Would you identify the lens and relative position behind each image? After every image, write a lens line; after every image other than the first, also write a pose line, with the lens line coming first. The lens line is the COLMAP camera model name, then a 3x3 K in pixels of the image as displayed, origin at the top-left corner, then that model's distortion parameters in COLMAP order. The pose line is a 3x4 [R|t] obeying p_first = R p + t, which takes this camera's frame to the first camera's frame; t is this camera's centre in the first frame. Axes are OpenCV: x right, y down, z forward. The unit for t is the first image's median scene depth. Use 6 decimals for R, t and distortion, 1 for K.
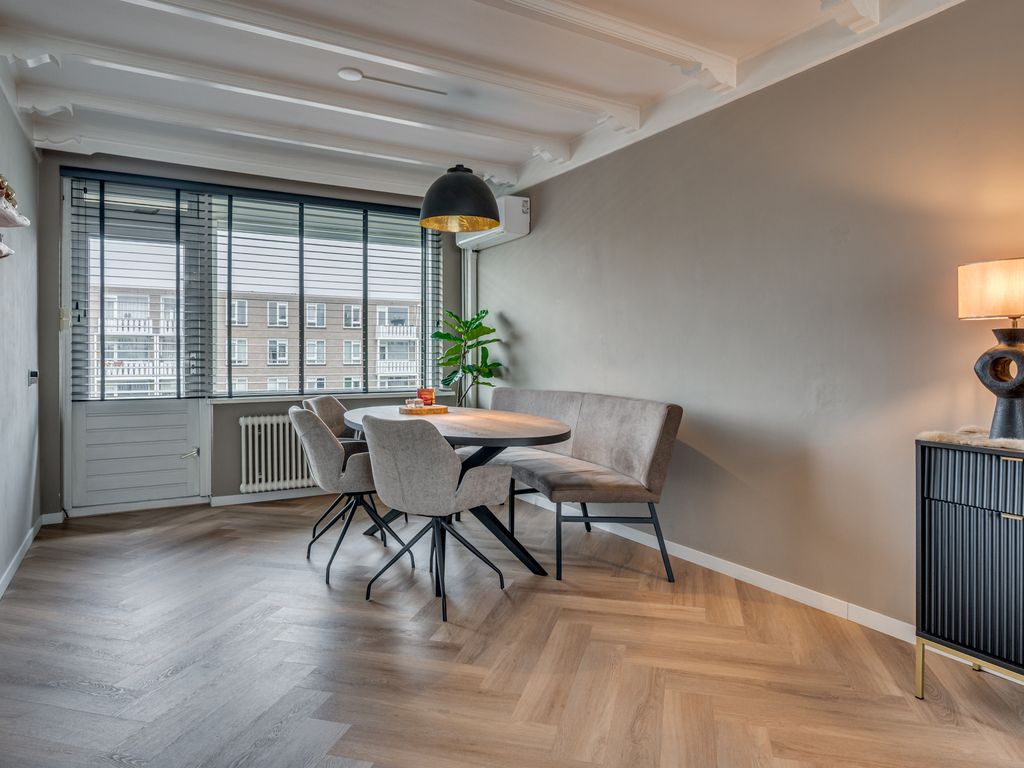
lens RADIAL K [[643.8, 0, 511.6], [0, 643.8, 355.4], [0, 0, 1]] dist [-0.001523, 0.000371]
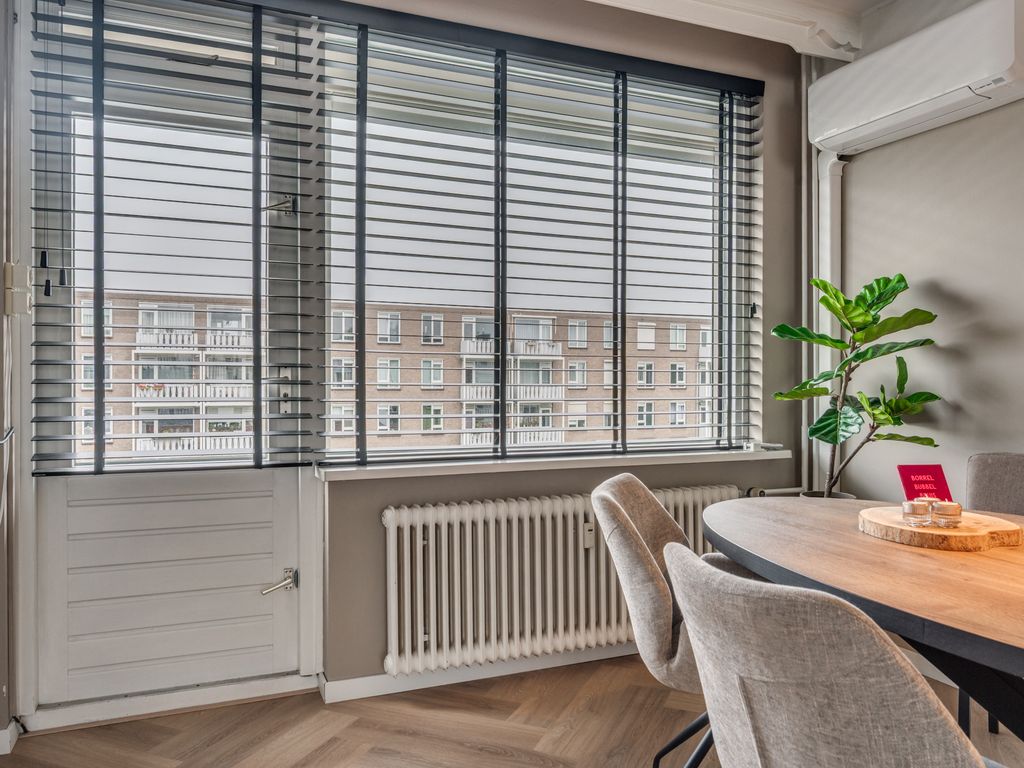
lens RADIAL K [[788.4, 0, 523.3], [0, 788.4, 386.2], [0, 0, 1]] dist [-0.002306, 0.001848]
pose [[0.993141, 0.004774, -0.116829, -0.262924], [-0.003695, 0.999948, 0.009457, 0.003154], [0.116868, -0.008960, 0.993107, 0.462148]]
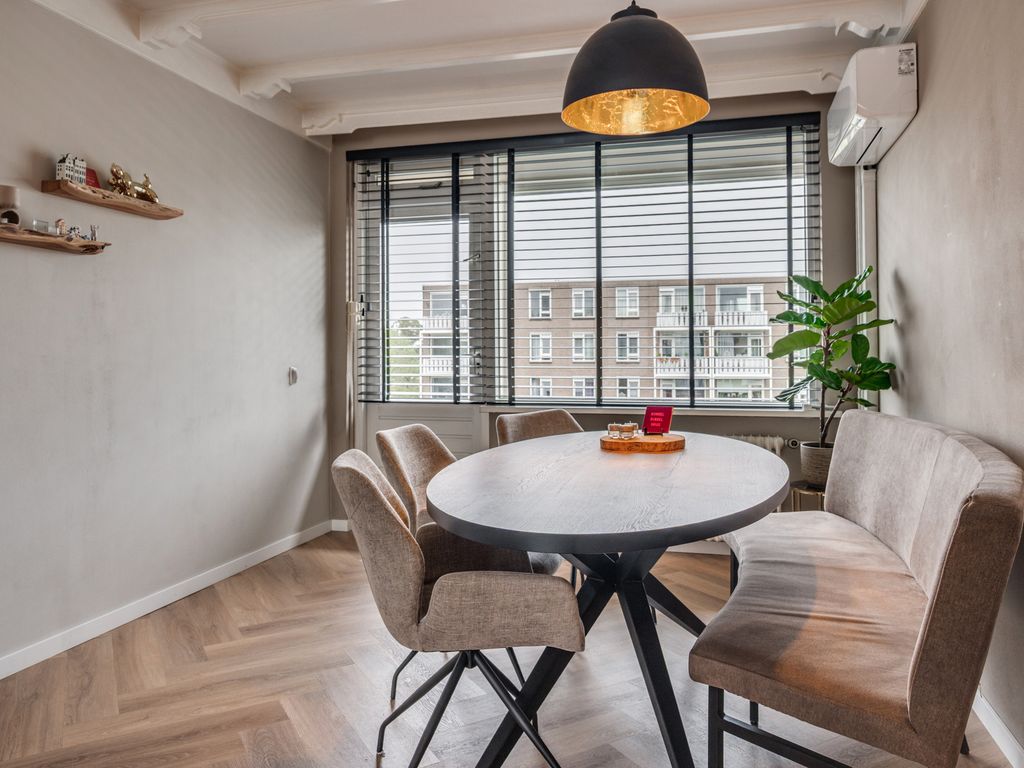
lens RADIAL K [[760.3, 0, 512.3], [0, 760.3, 329.5], [0, 0, 1]] dist [-0.007727, 0.001505]
pose [[0.702347, -0.024209, -0.711423, 0.233987], [0.004693, 0.999557, -0.029381, 0.000752], [0.711819, 0.017297, 0.702150, 0.356220]]
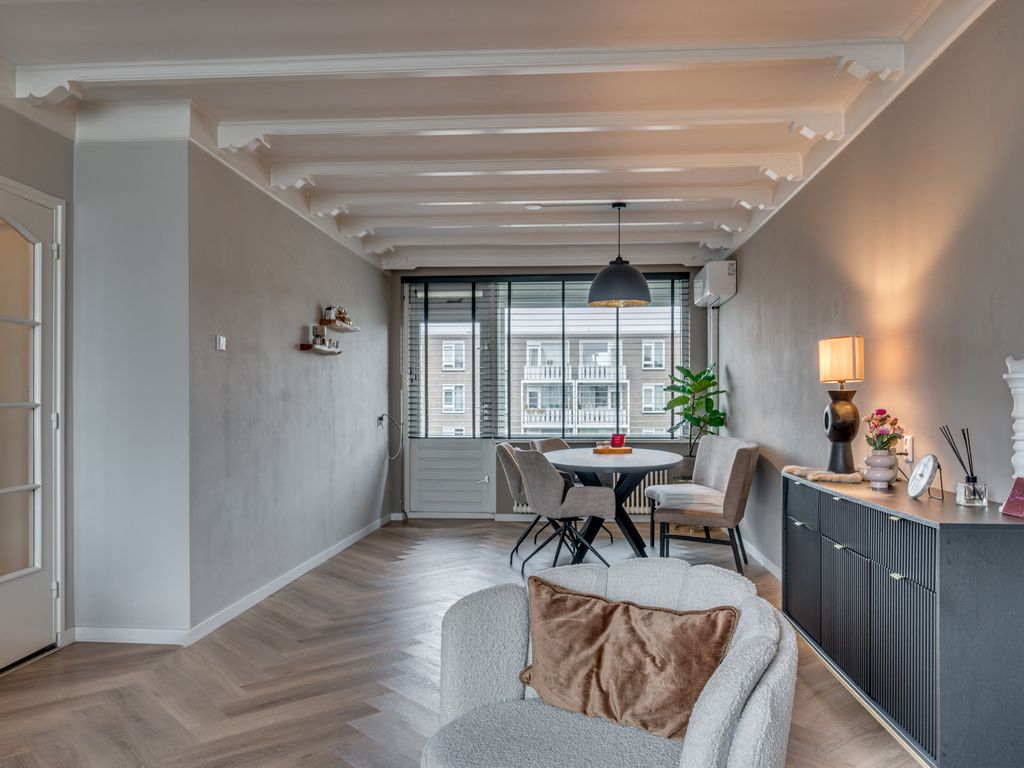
lens RADIAL K [[788.4, 0, 523.3], [0, 788.4, 386.2], [0, 0, 1]] dist [-0.002306, 0.001848]
pose [[0.830007, -0.012847, -0.557605, 0.480225], [0.001737, 0.999789, -0.020449, -0.007149], [0.557750, 0.016004, 0.829855, -0.303401]]
